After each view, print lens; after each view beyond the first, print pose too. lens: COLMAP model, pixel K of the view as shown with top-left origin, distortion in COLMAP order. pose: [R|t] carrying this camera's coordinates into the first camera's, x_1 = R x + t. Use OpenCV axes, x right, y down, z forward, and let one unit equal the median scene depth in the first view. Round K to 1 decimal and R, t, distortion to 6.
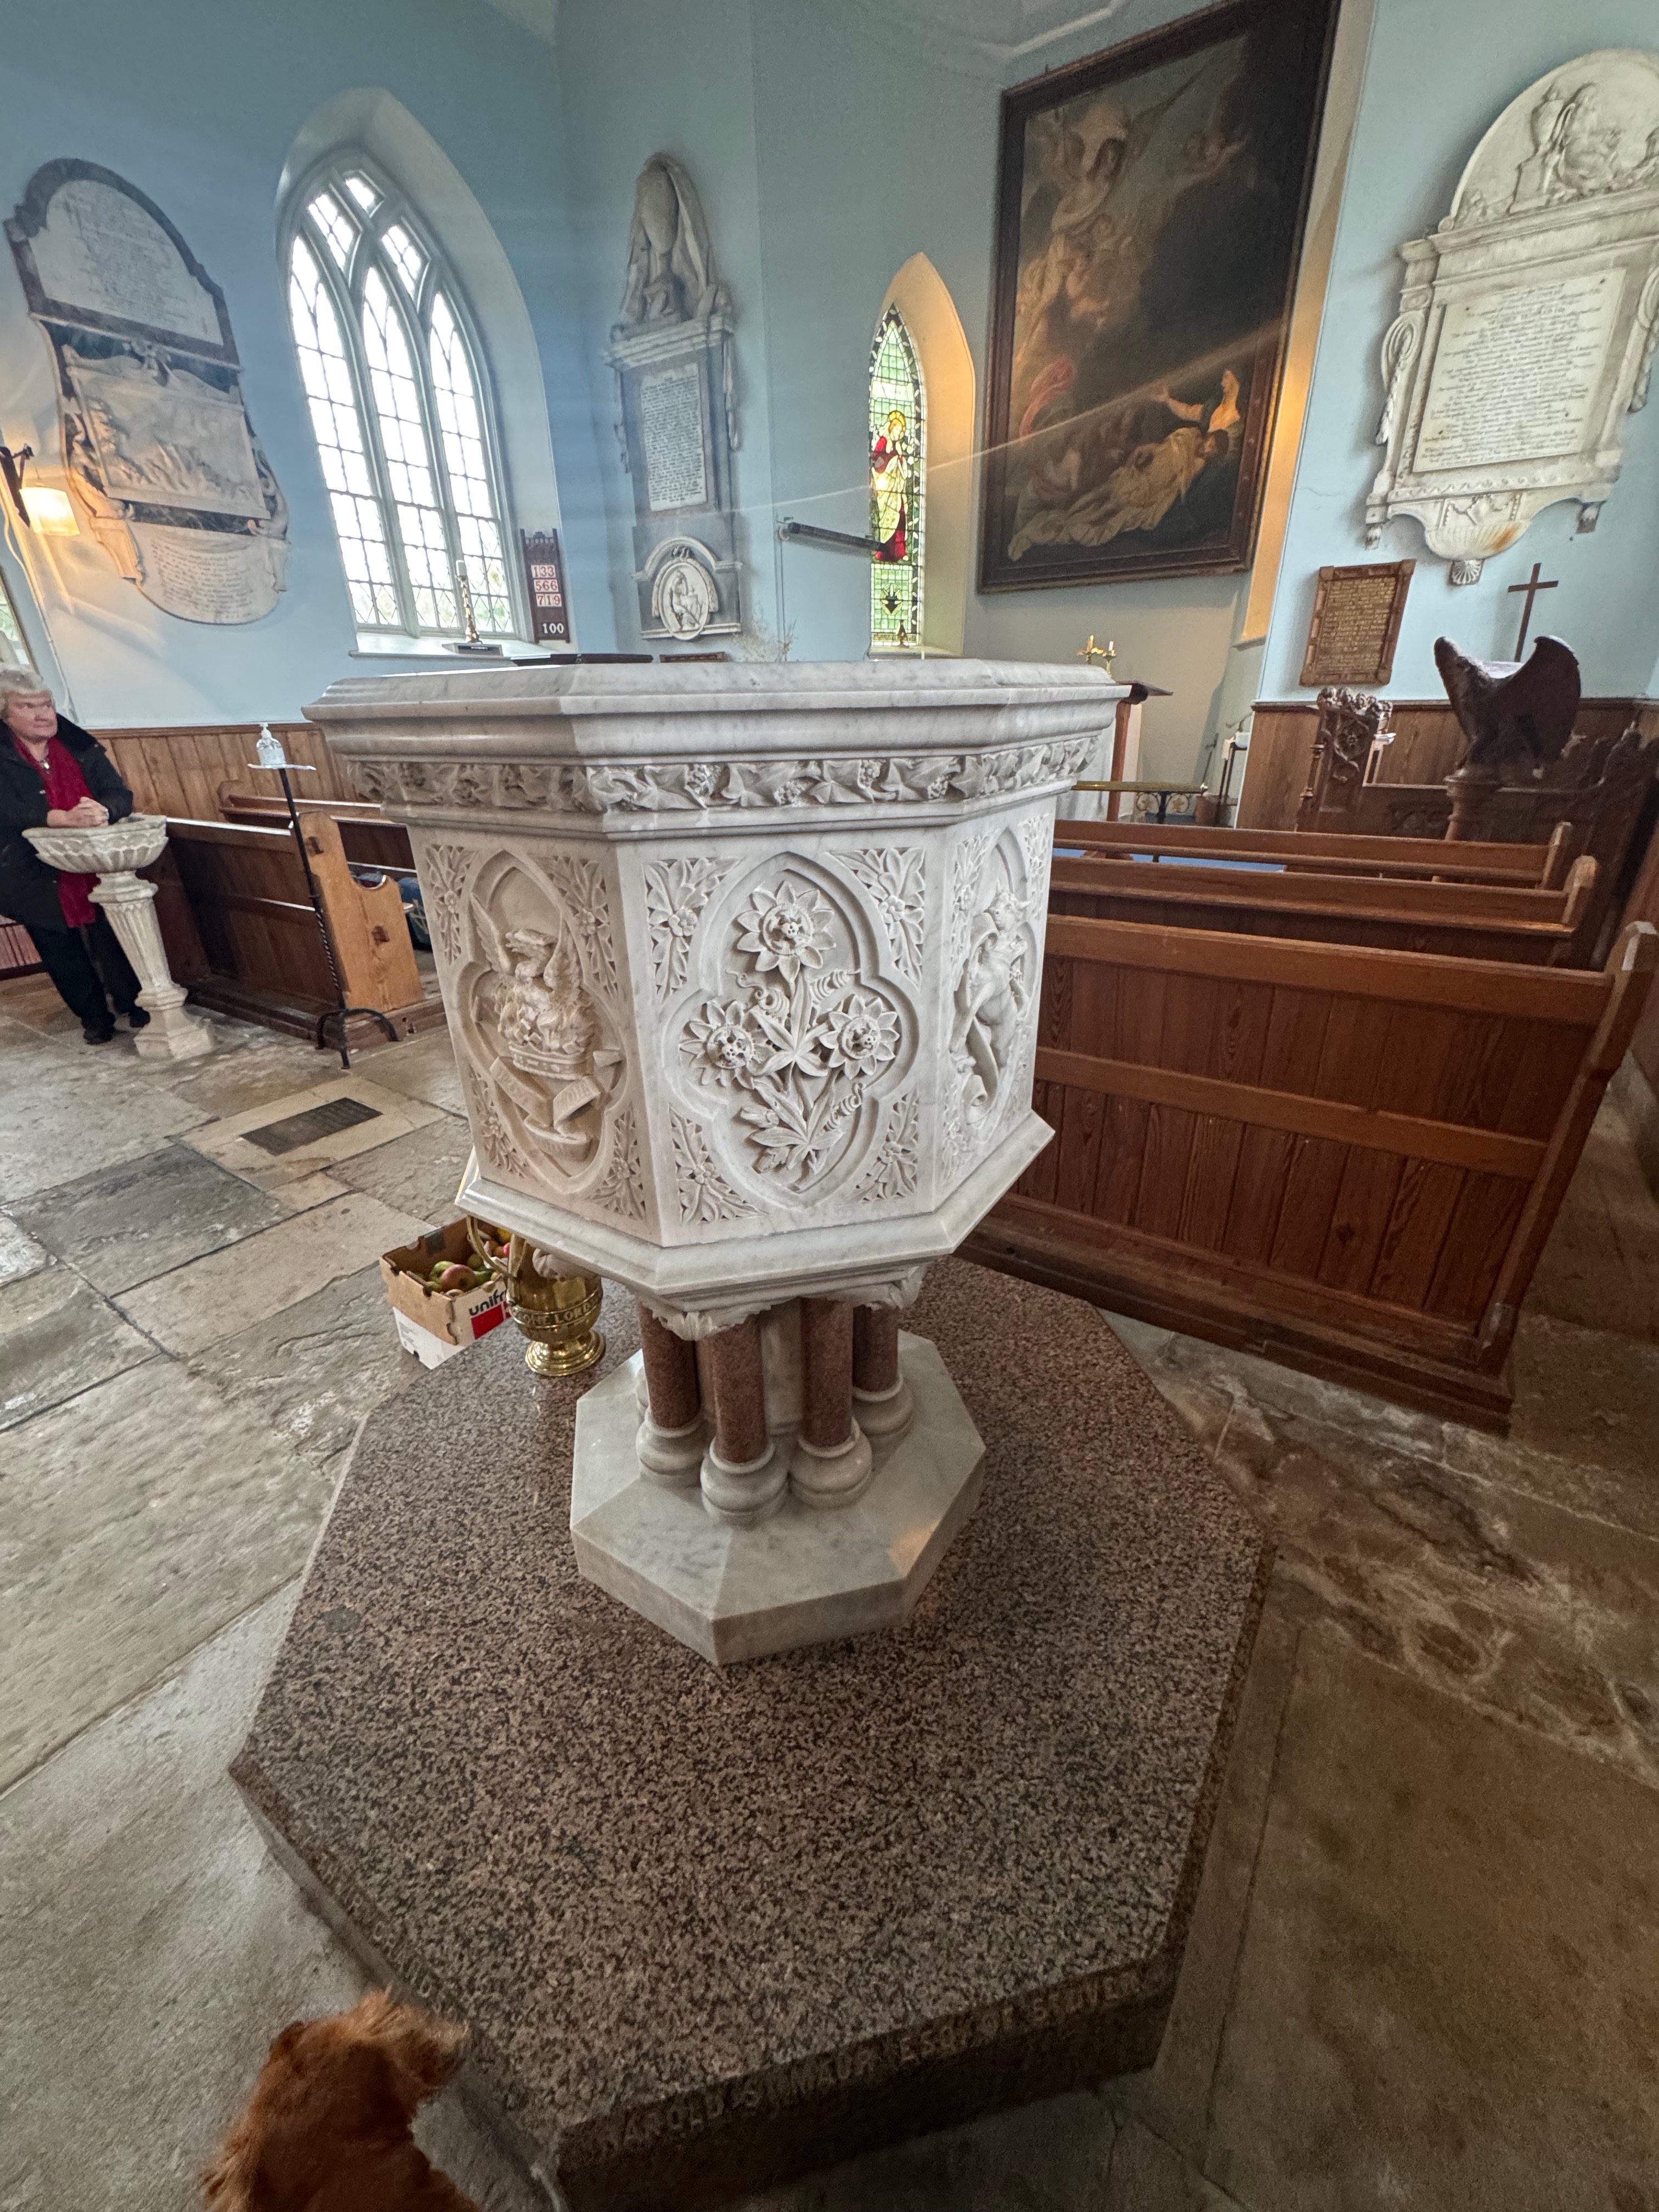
lens RADIAL K [[879.4, 0, 834.1], [0, 879.4, 1105.3], [0, 0, 1]] dist [-0.002865, 0.000027]
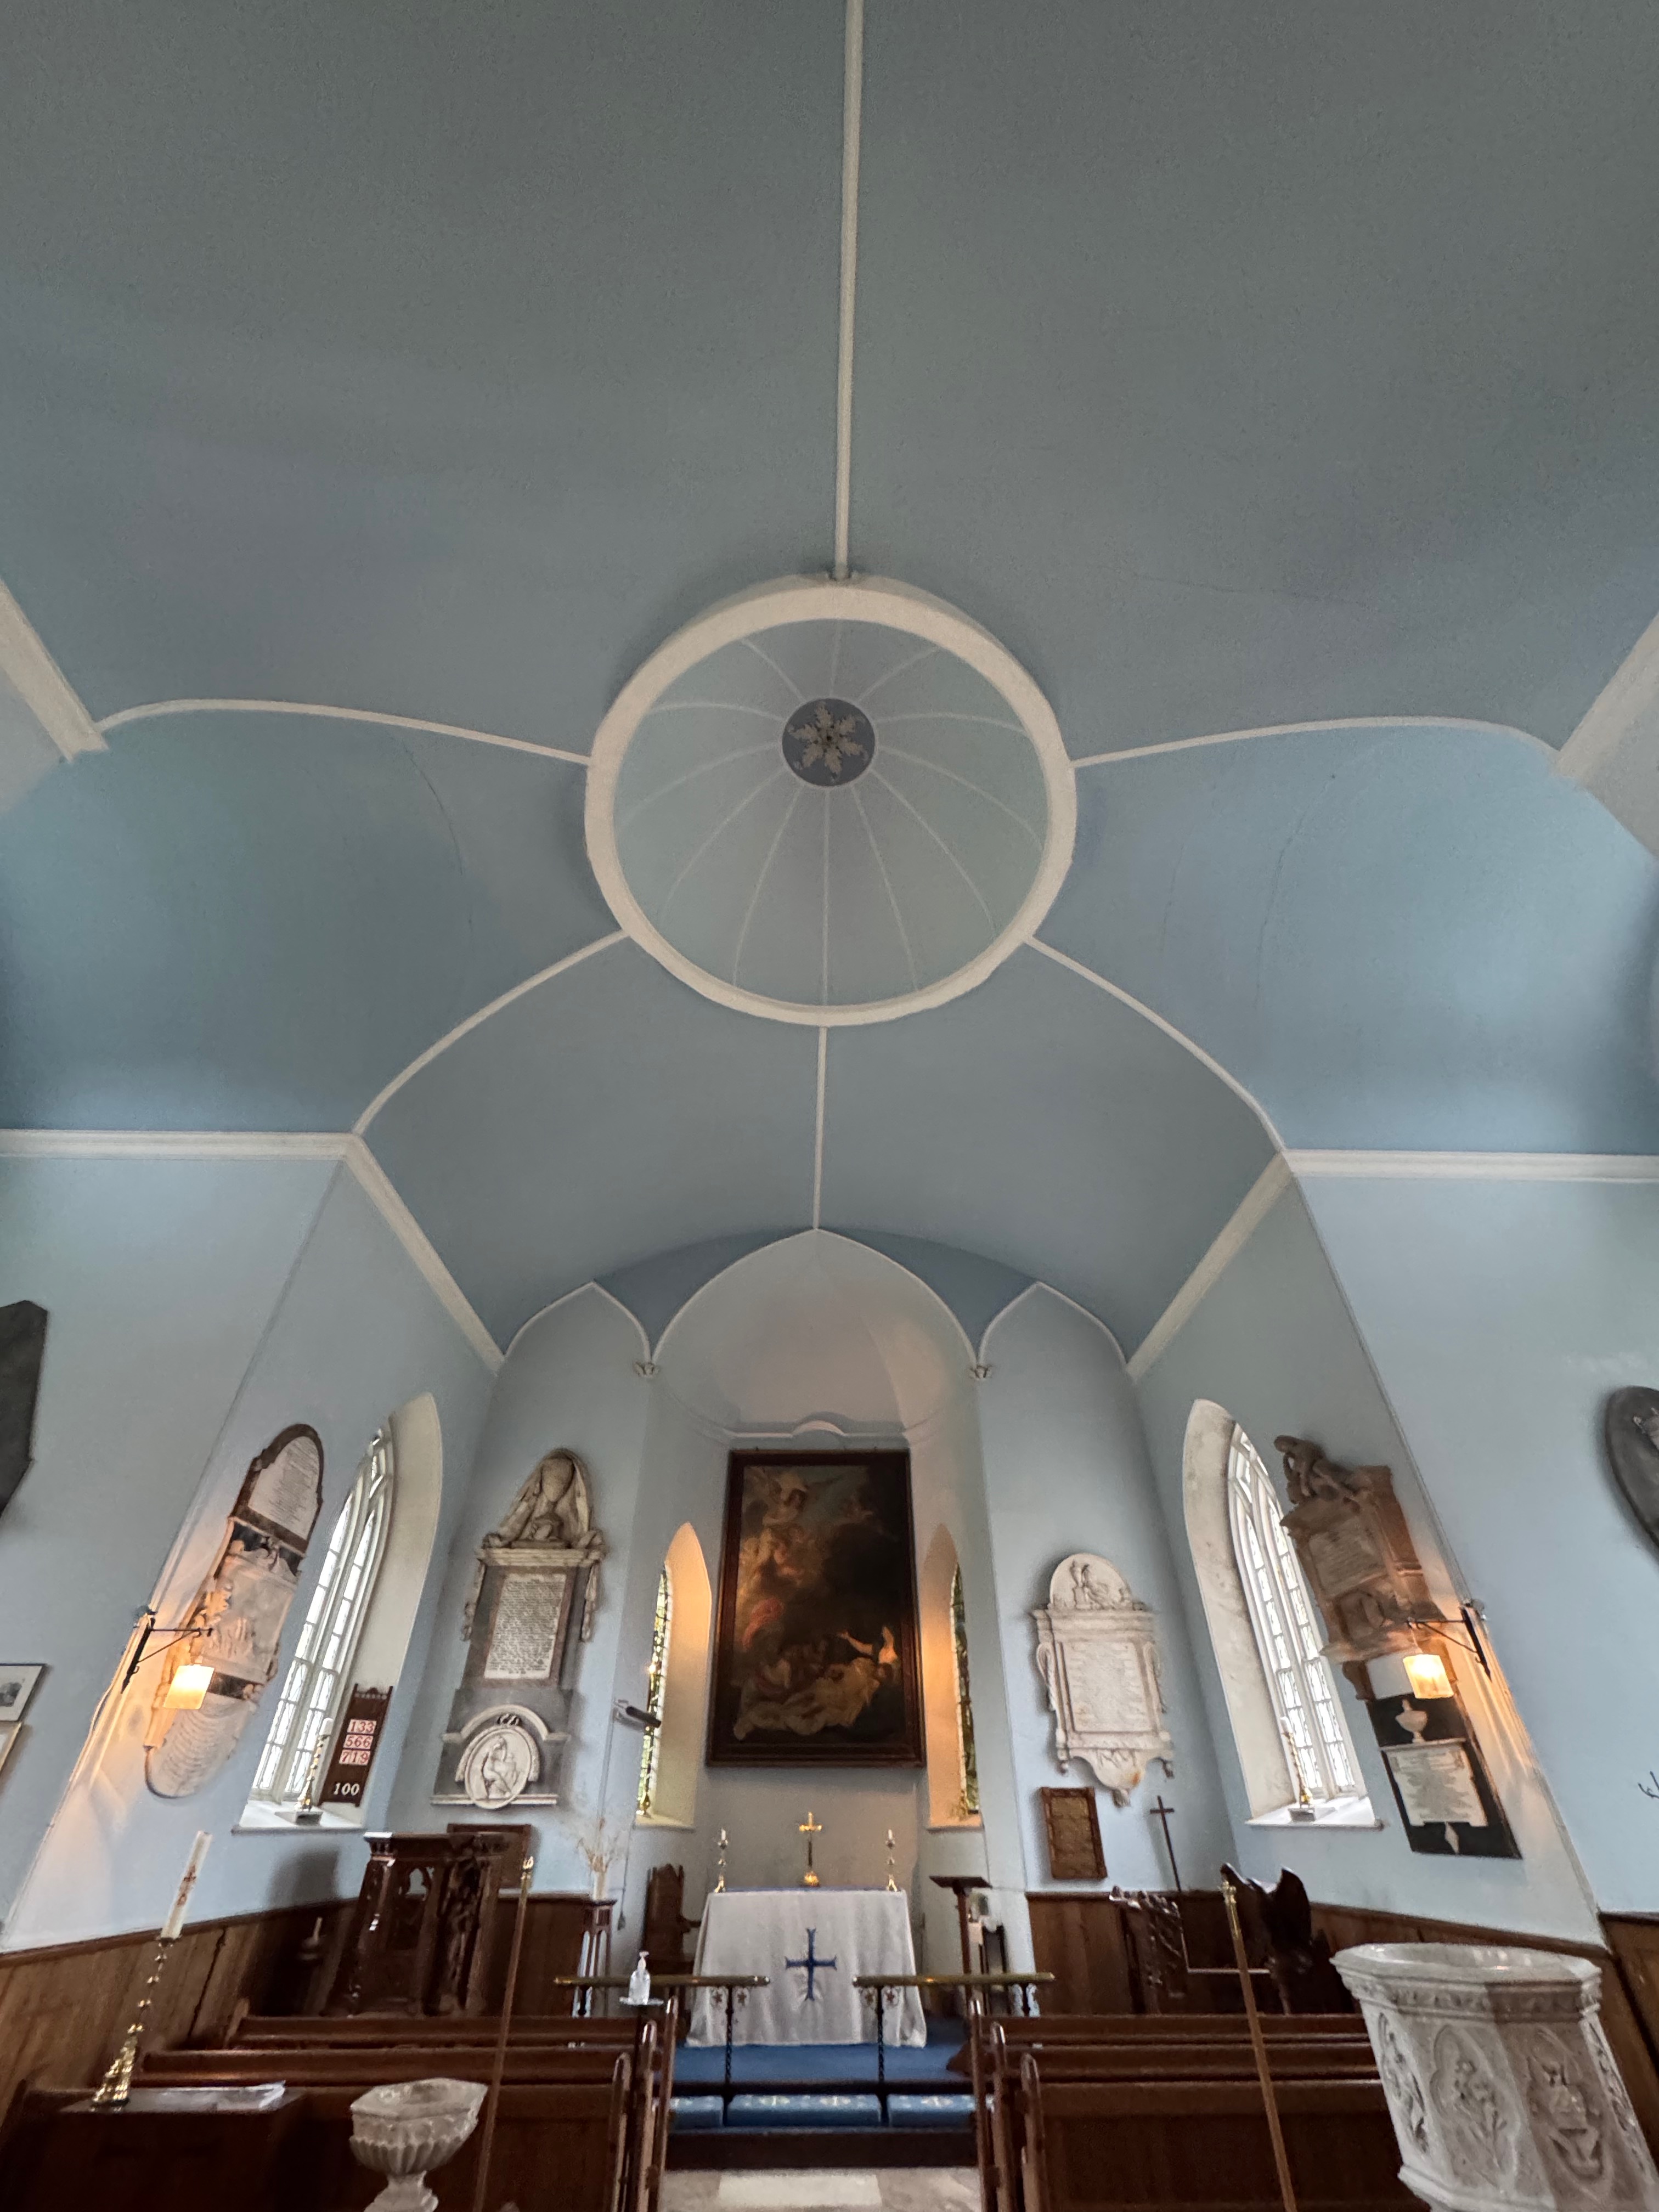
lens RADIAL K [[879.4, 0, 834.1], [0, 879.4, 1105.3], [0, 0, 1]] dist [-0.002865, 0.000027]
pose [[0.823451, 0.373365, 0.427231, -0.651359], [0.224937, 0.476461, -0.849934, 0.037362], [-0.520895, 0.795979, 0.308359, -0.186538]]
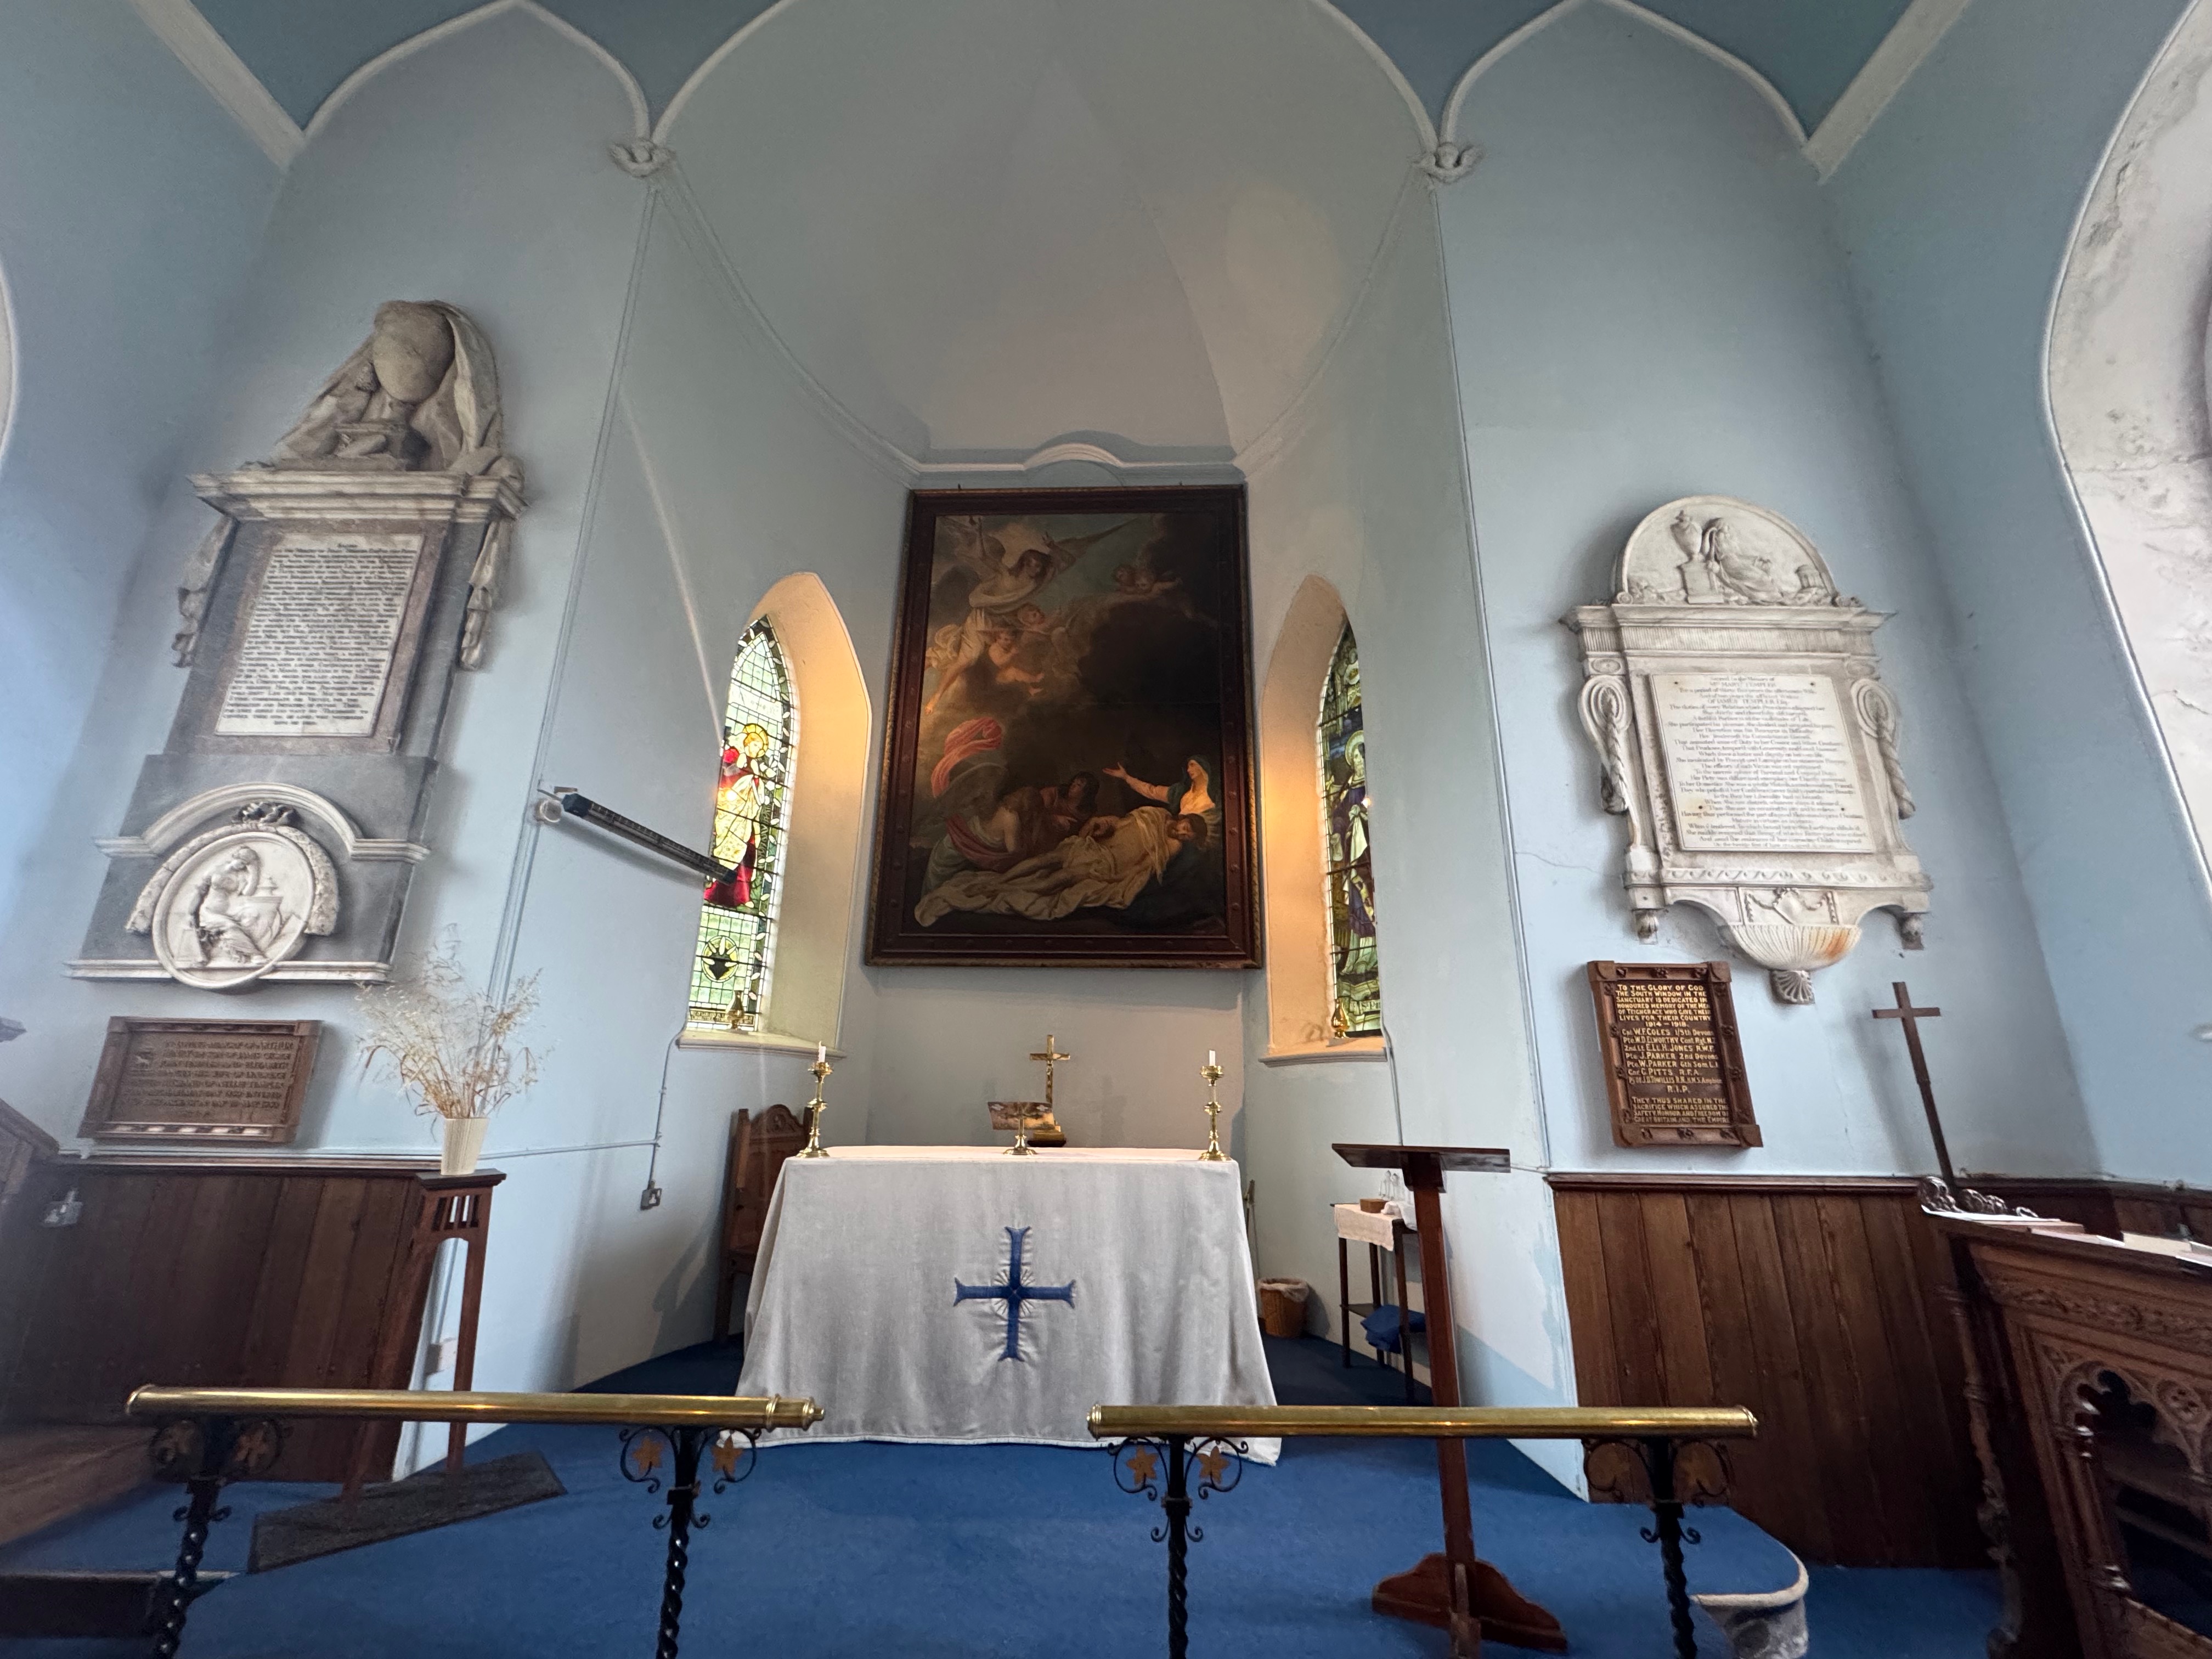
lens RADIAL K [[879.4, 0, 1108.6], [0, 879.4, 826.0], [0, 0, 1]] dist [-0.002865, 0.000027]
pose [[0.837707, 0.179204, 0.515882, -0.048329], [0.204079, 0.773474, -0.600075, -0.292556], [-0.506556, 0.607968, 0.611372, 0.558545]]
